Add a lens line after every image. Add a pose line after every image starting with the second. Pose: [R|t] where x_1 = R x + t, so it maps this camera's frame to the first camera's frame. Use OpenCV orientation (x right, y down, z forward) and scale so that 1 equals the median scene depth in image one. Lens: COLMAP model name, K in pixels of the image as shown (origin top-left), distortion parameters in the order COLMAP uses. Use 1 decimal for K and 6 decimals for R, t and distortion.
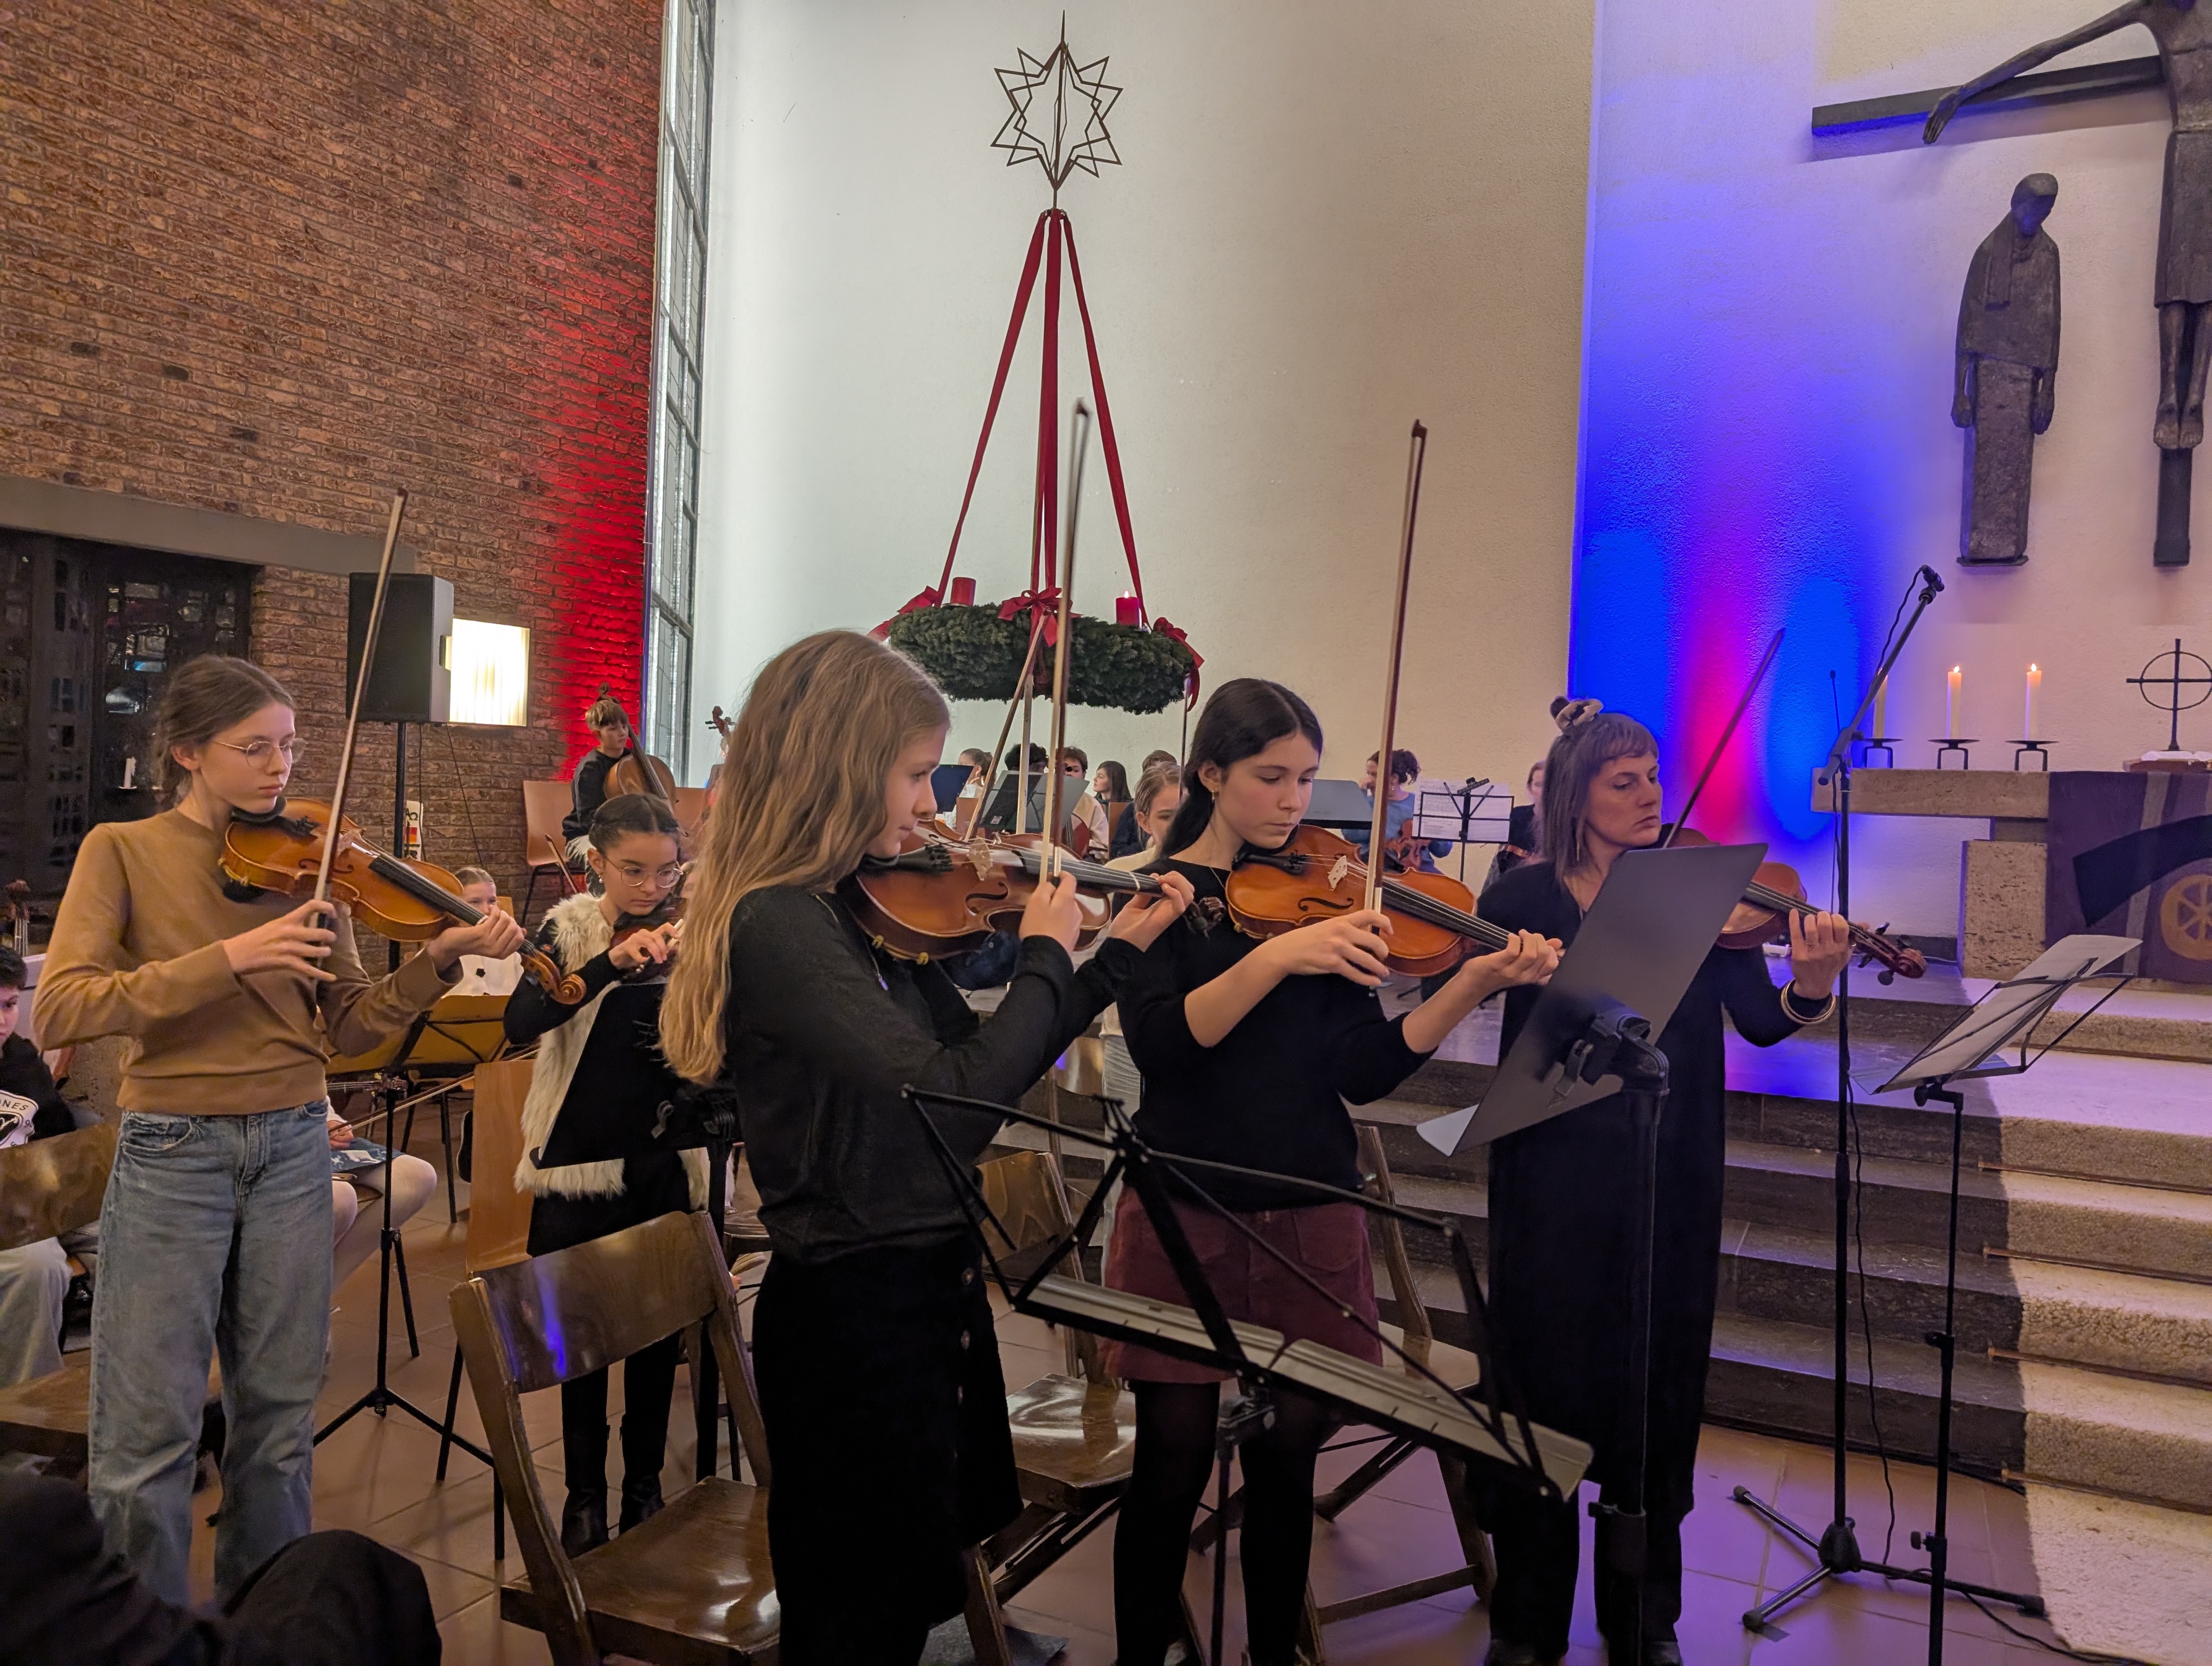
lens RADIAL K [[1593.1, 0, 1095.2], [0, 1593.1, 825.4], [0, 0, 1]] dist [0.019852, -0.017500]
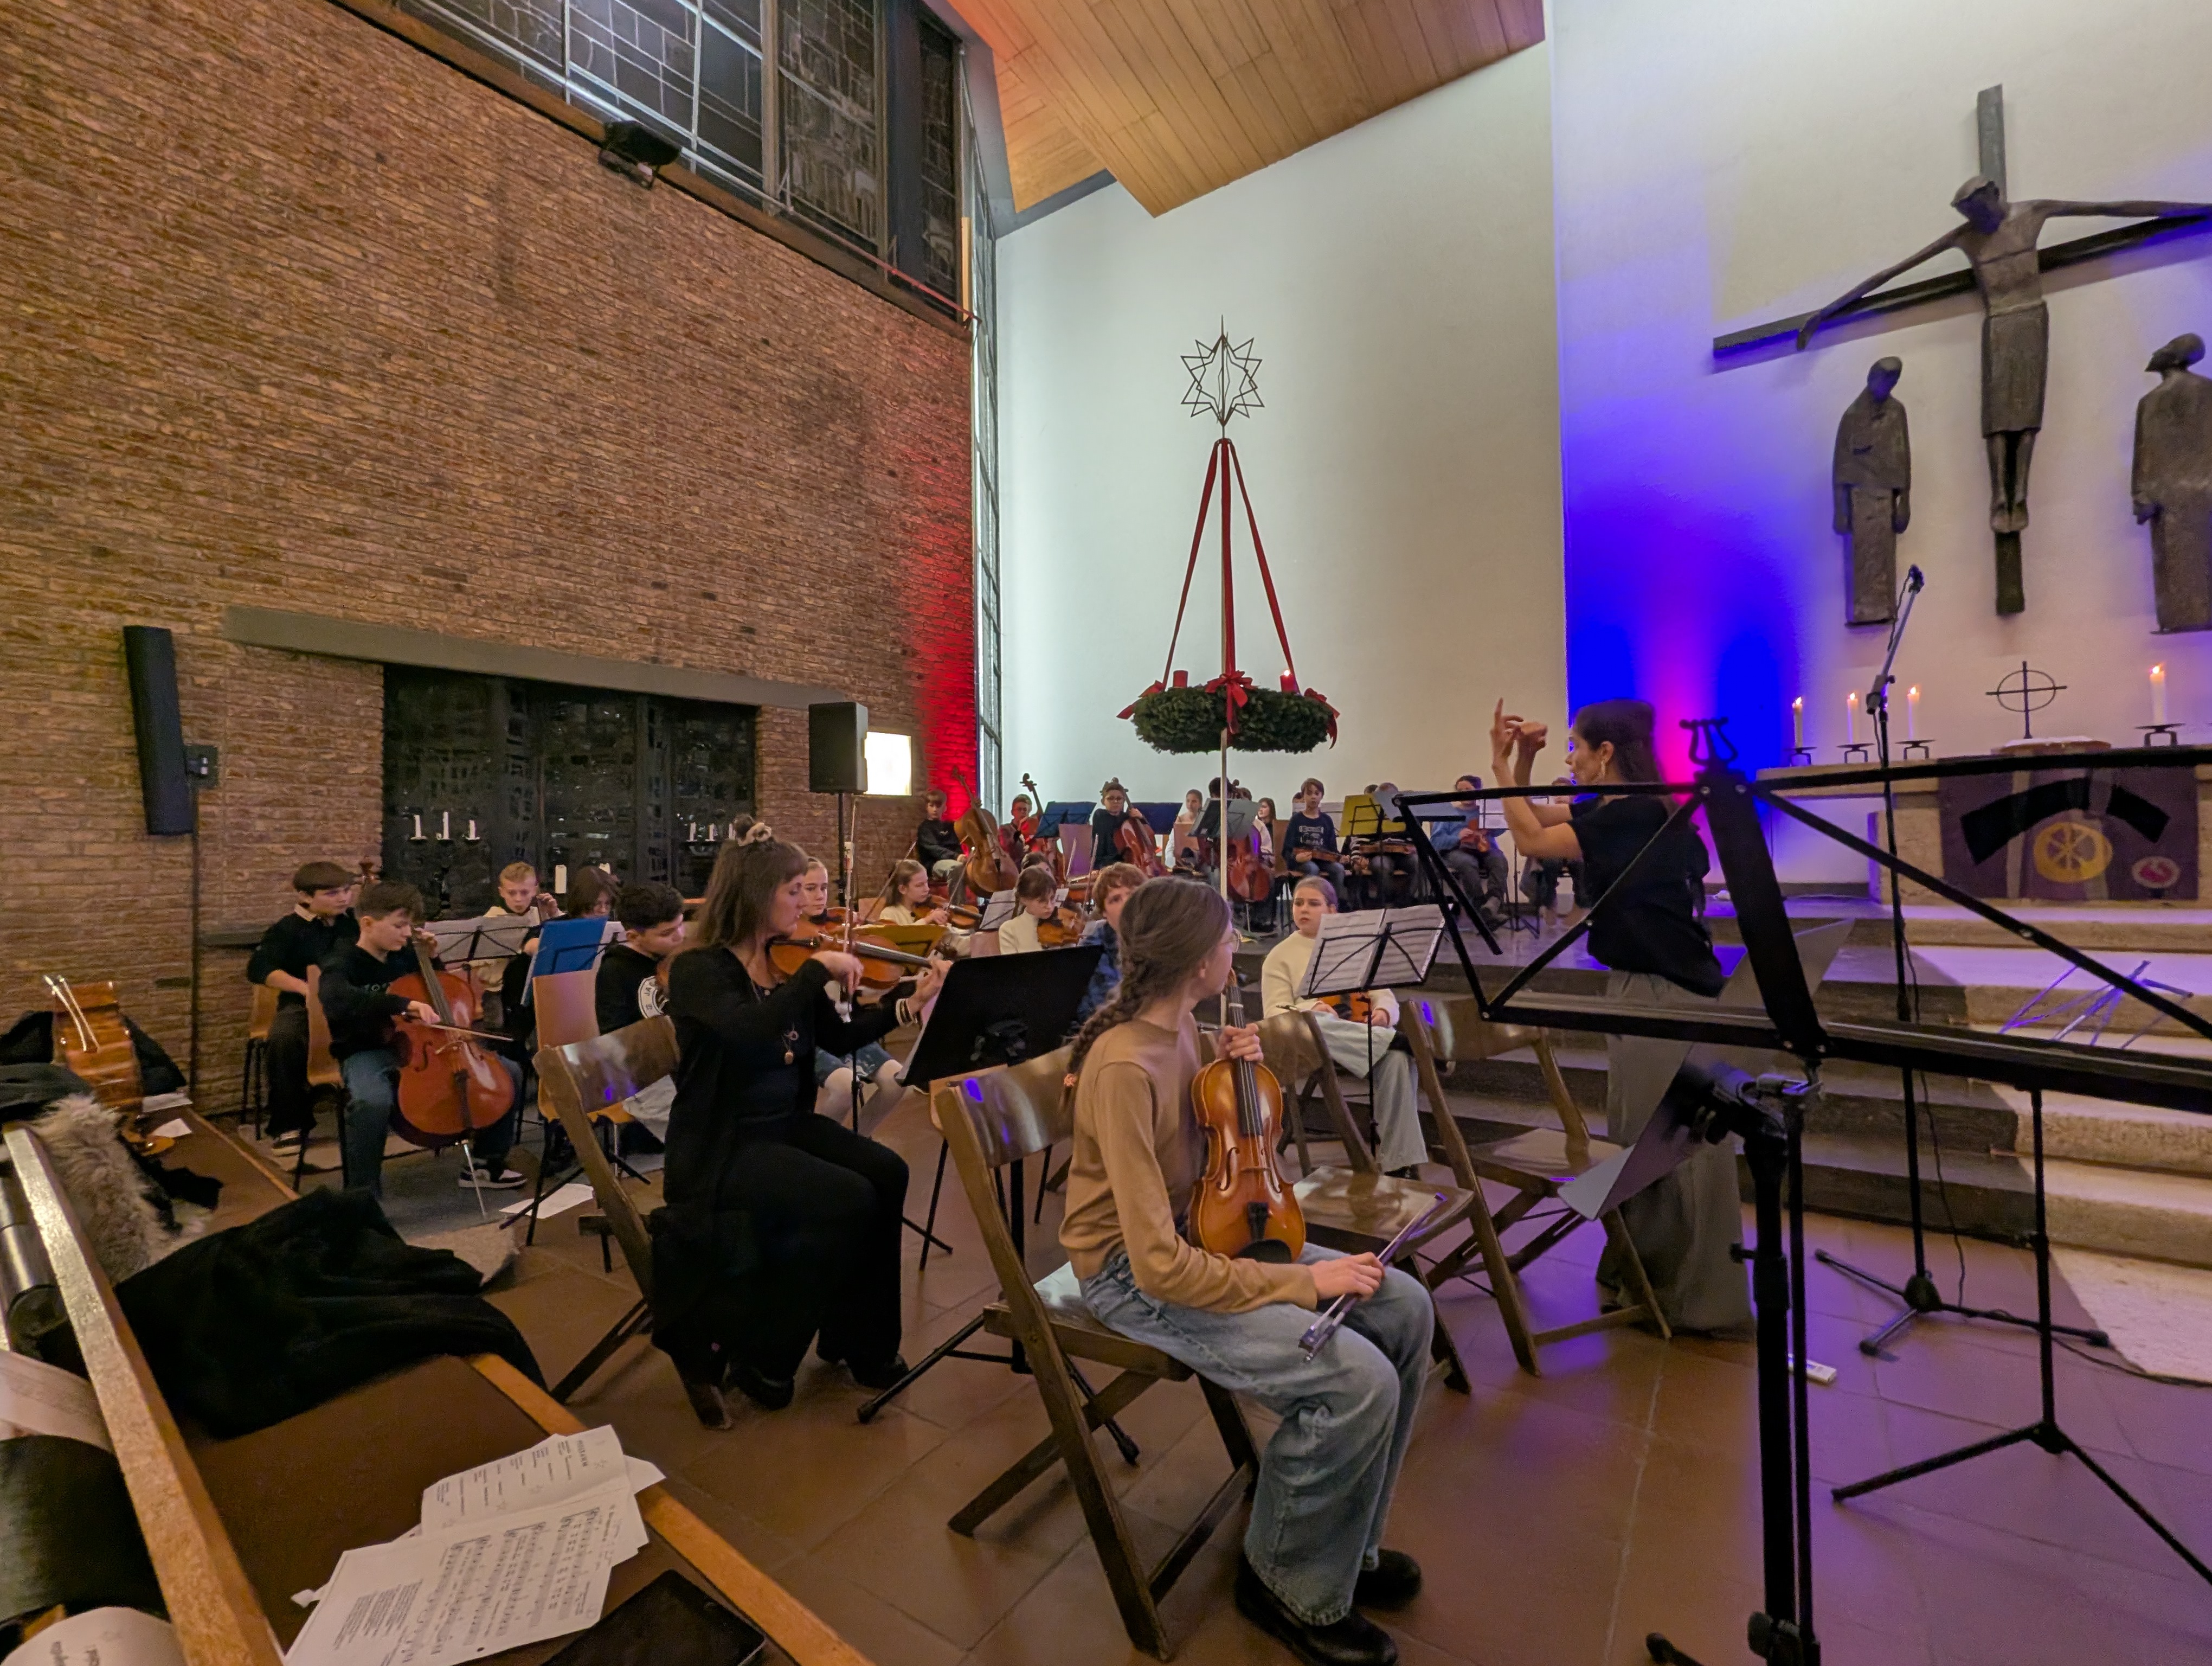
lens RADIAL K [[955.8, 0, 1096.1], [0, 955.8, 838.4], [0, 0, 1]] dist [-0.001874, -0.001025]
pose [[0.988750, -0.054999, -0.139096, -0.033607], [0.050593, 0.998105, -0.035013, 0.029697], [0.140758, 0.027581, 0.989660, 0.049387]]
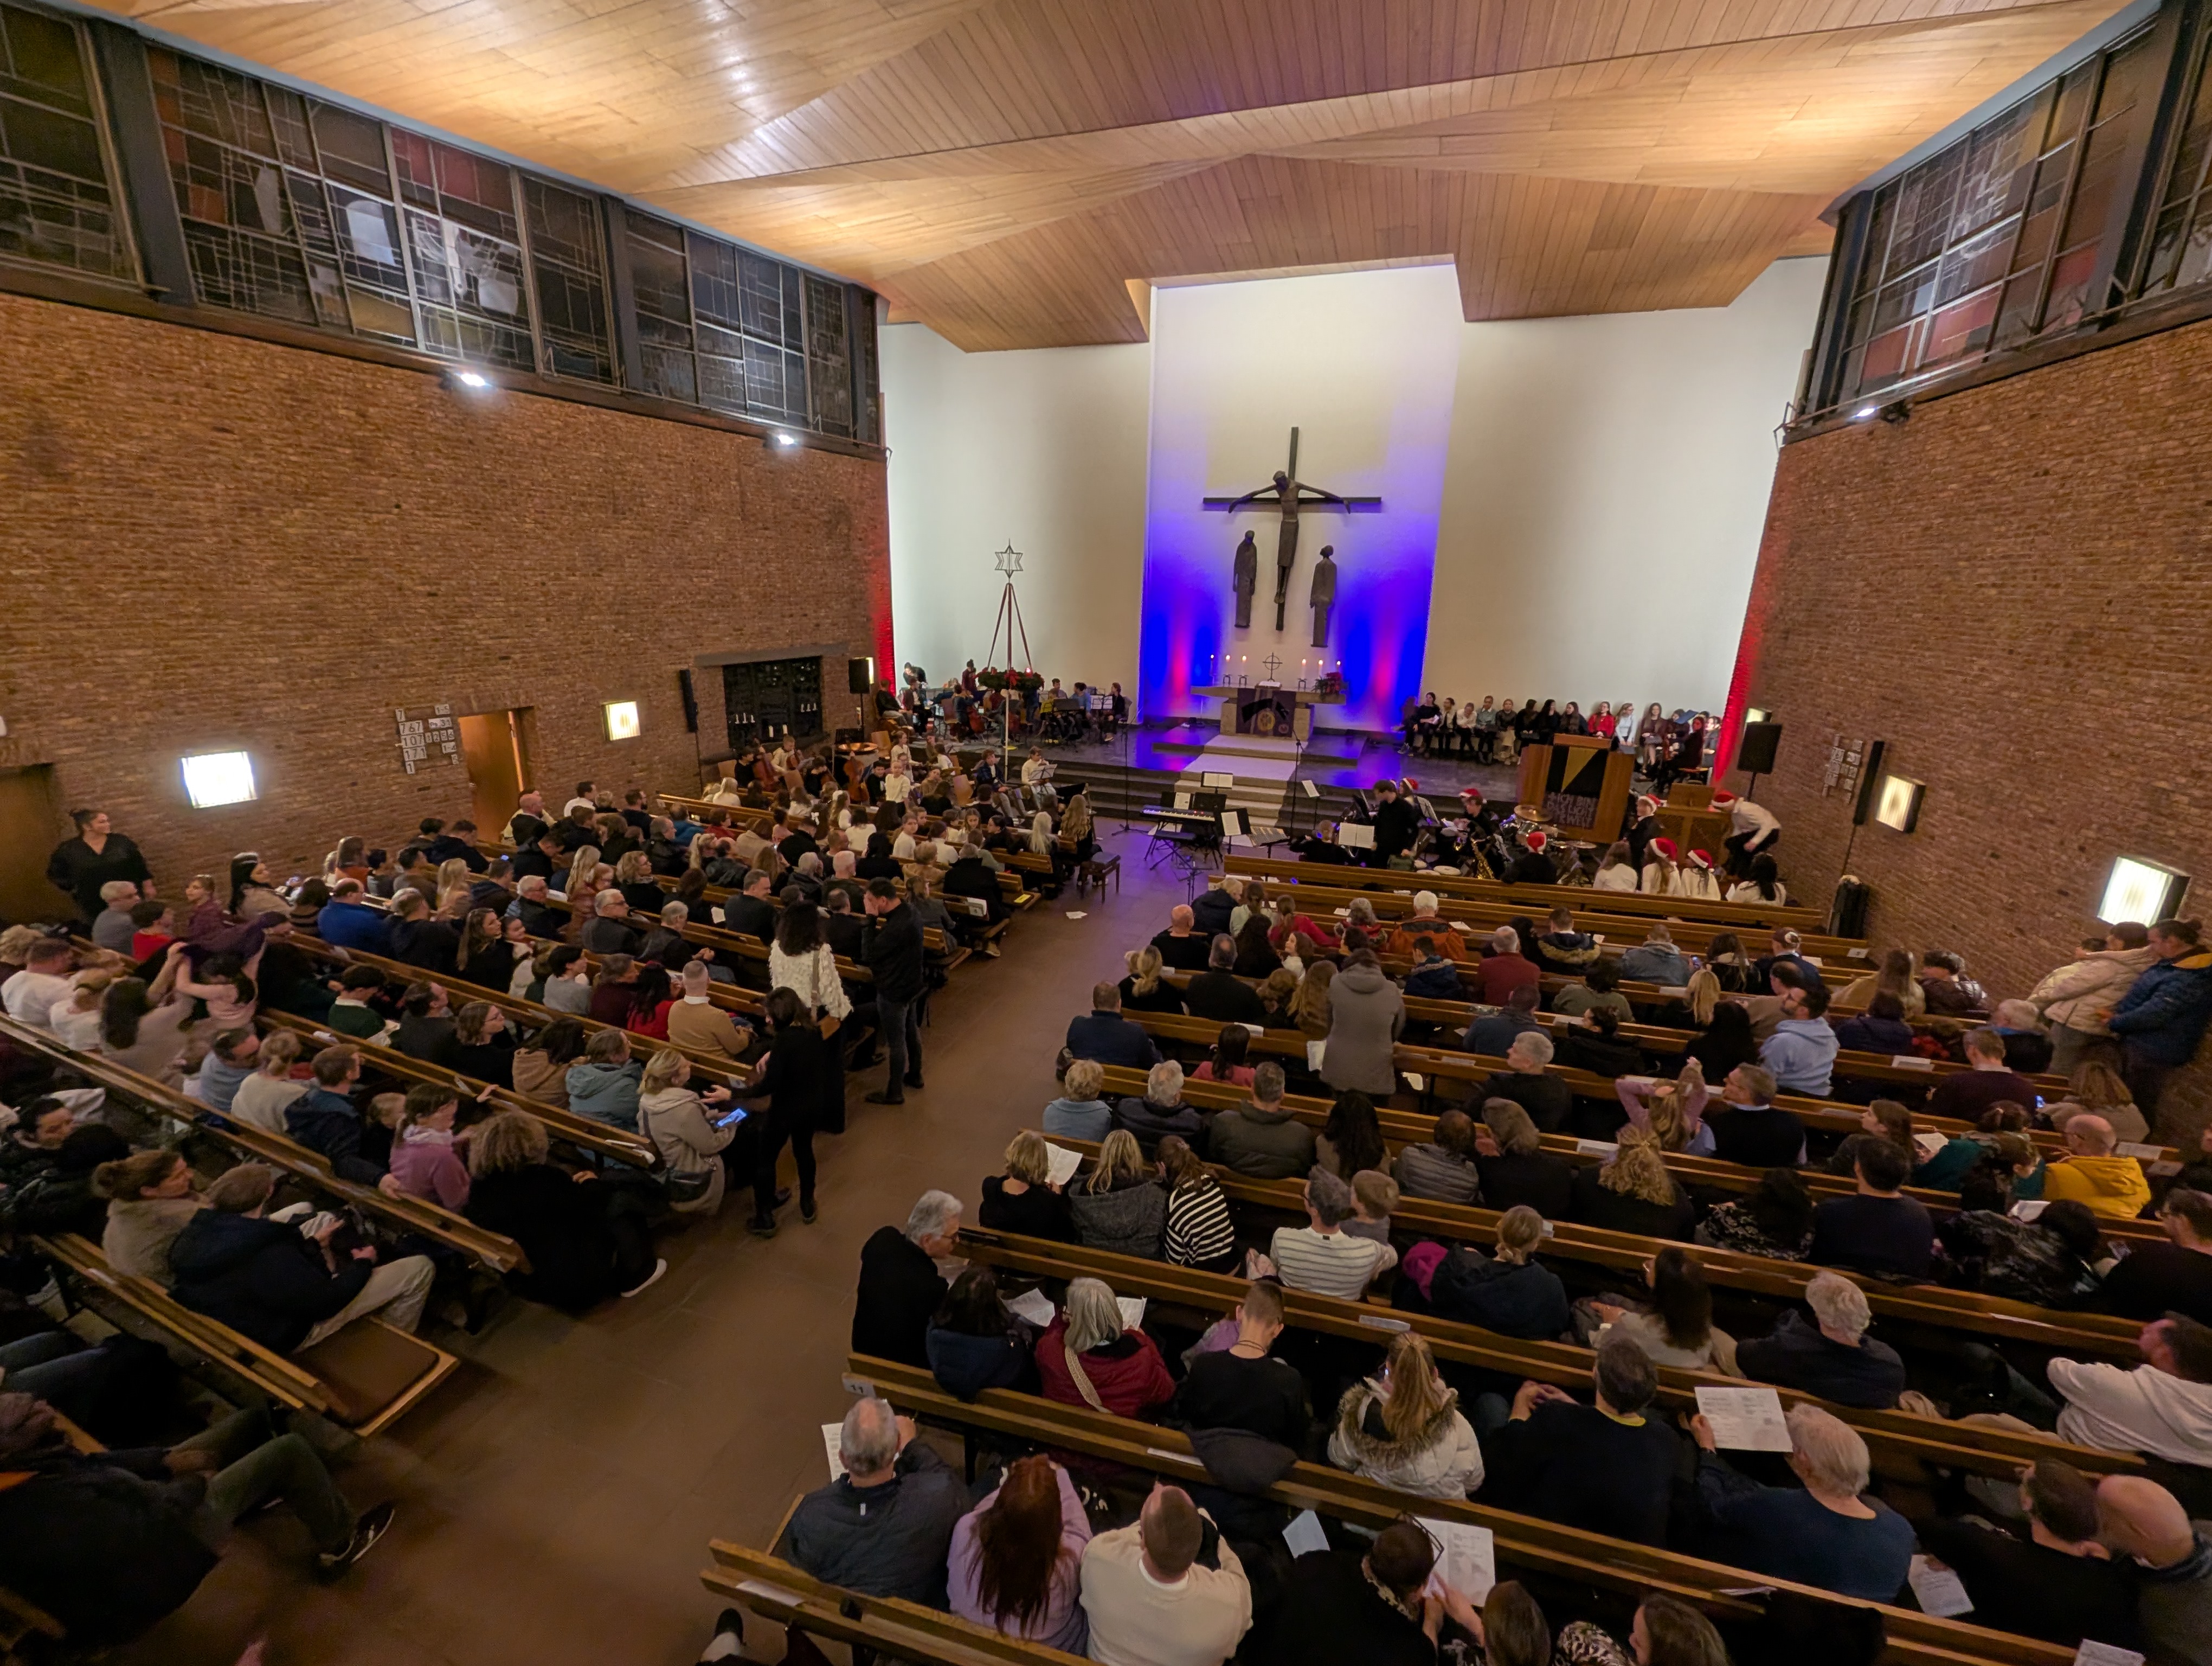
lens RADIAL K [[913.6, 0, 1101.0], [0, 913.6, 832.2], [0, 0, 1]] dist [0.001787, 0.000239]
pose [[0.991234, -0.046695, 0.123590, -0.100100], [0.012481, 0.964370, 0.264262, -0.315281], [-0.131526, -0.260403, 0.956499, -1.430964]]
